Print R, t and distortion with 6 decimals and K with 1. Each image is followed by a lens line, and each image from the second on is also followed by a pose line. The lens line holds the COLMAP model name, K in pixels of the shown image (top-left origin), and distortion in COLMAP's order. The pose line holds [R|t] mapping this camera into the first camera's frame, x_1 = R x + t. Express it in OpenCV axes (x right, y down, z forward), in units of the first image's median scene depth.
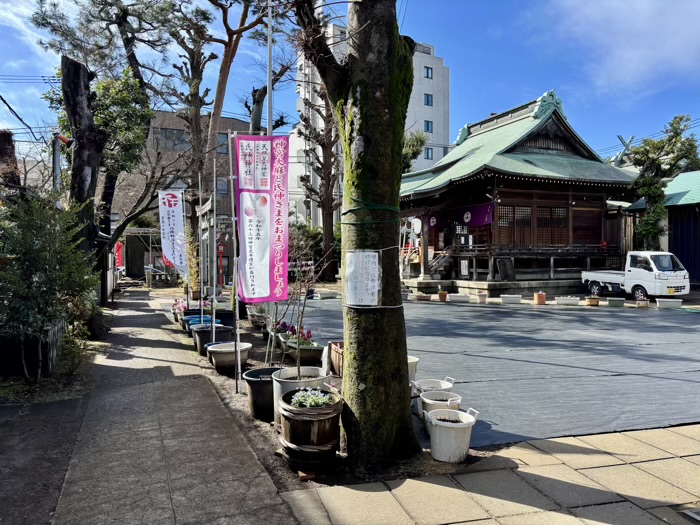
lens RADIAL K [[521.7, 0, 350.0], [0, 521.7, 262.5], [0, 0, 1]] dist [0.085209, -0.125407]
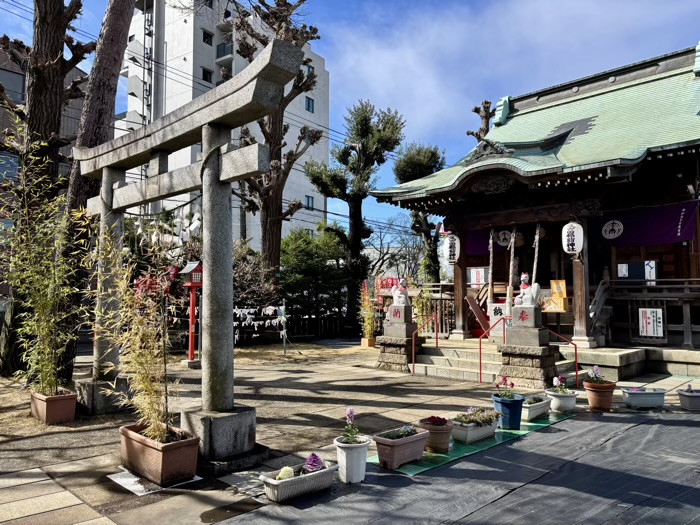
lens RADIAL K [[521.7, 0, 350.0], [0, 521.7, 262.5], [0, 0, 1]] dist [0.085209, -0.125407]
pose [[0.914433, 0.036821, 0.403059, -0.217391], [-0.003673, 0.996567, -0.082709, -0.003865], [-0.404720, 0.074151, 0.911429, 0.514791]]
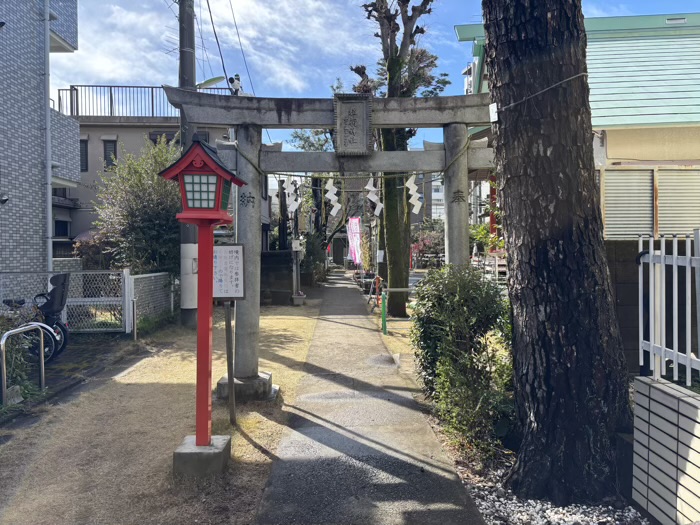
lens RADIAL K [[521.7, 0, 350.0], [0, 521.7, 262.5], [0, 0, 1]] dist [0.085209, -0.125407]
pose [[0.927049, 0.005993, -0.374892, 1.298434], [-0.003145, 0.999961, 0.008210, 0.053311], [0.374927, -0.006432, 0.927032, -2.783700]]
